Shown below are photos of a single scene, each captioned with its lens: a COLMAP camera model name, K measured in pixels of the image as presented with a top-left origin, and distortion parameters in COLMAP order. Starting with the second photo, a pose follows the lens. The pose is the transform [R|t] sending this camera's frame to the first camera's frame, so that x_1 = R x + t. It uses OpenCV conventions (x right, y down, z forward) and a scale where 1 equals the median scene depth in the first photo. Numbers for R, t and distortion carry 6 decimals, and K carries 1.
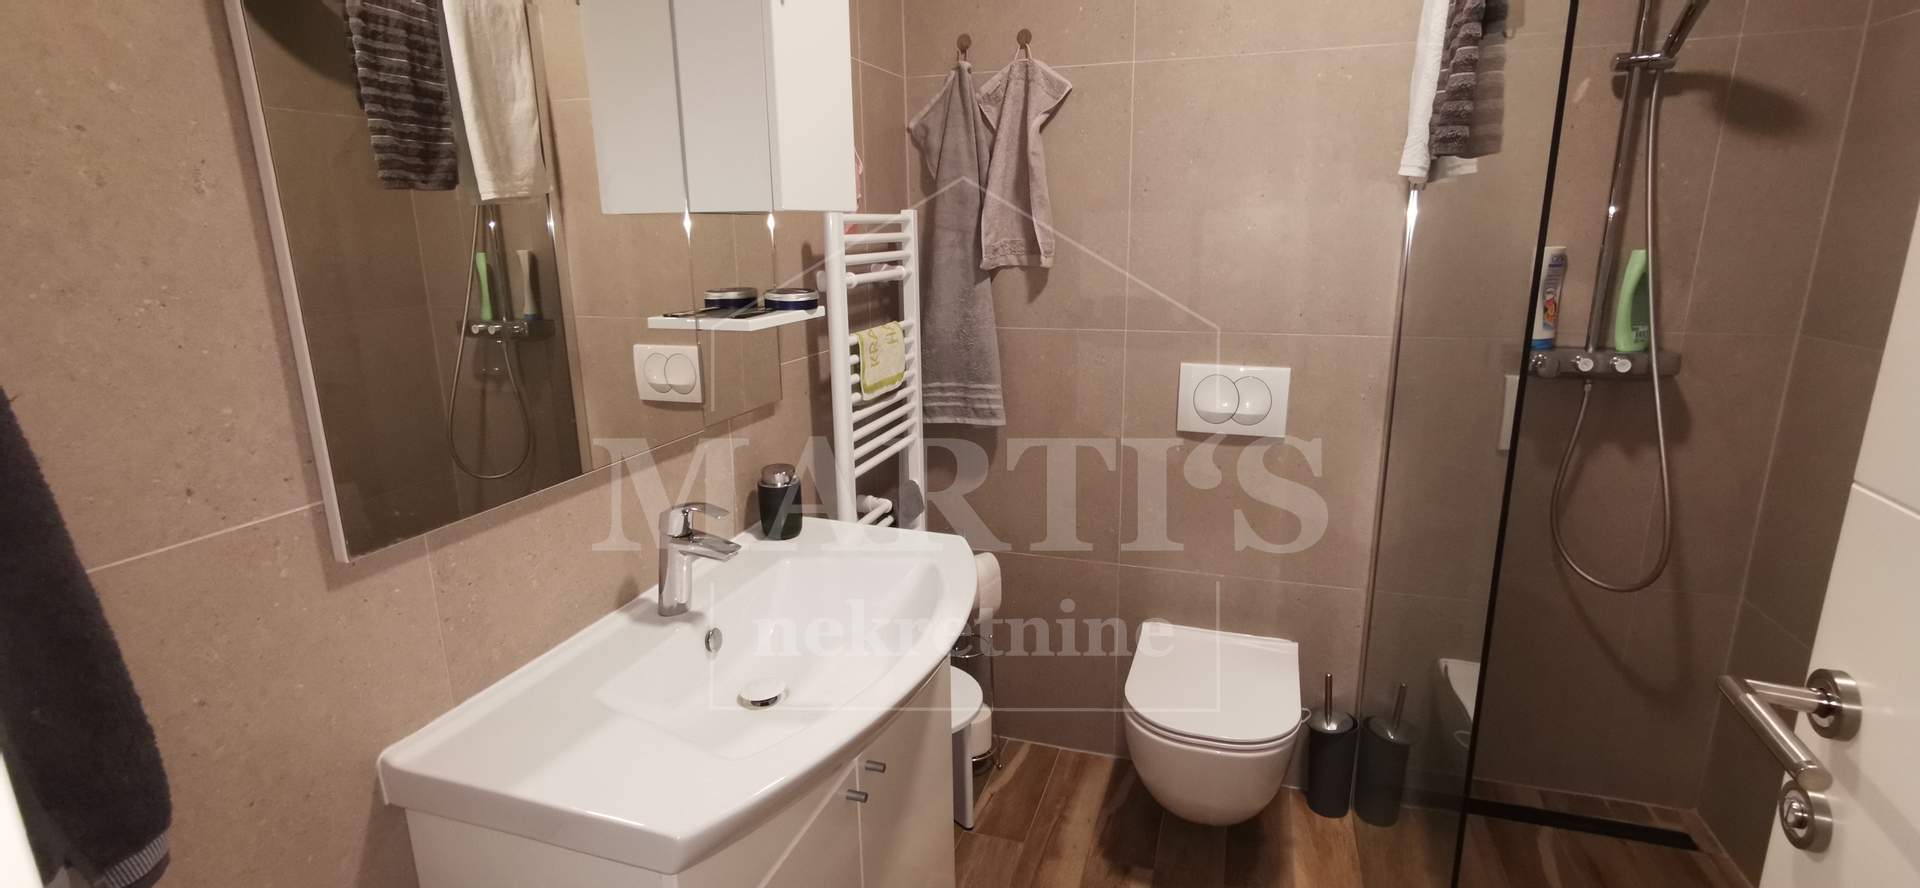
lens RADIAL K [[878.2, 0, 953.3], [0, 878.2, 436.2], [0, 0, 1]] dist [0.000859, 0.003729]
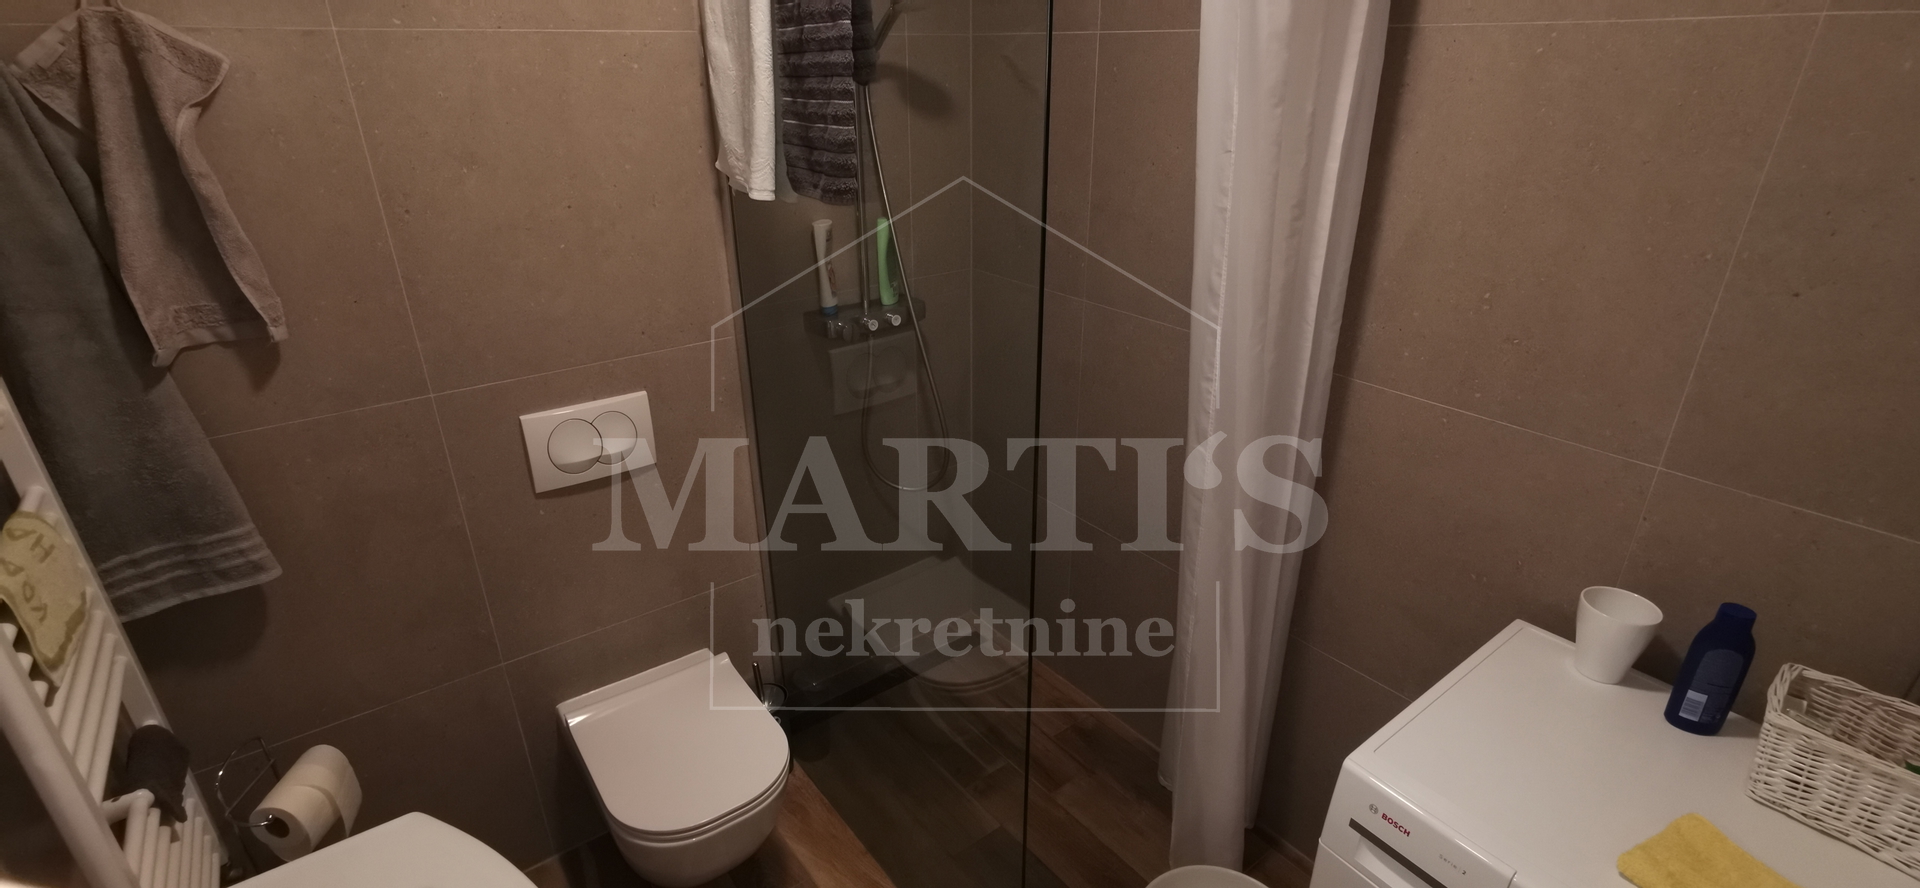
lens RADIAL K [[878.2, 0, 954.5], [0, 878.2, 441.2], [0, 0, 1]] dist [0.000859, 0.003729]
pose [[0.574202, -0.323416, 0.752126, -0.124478], [0.197876, 0.946255, 0.255826, -0.185938], [-0.794441, 0.001931, 0.607338, 0.185427]]
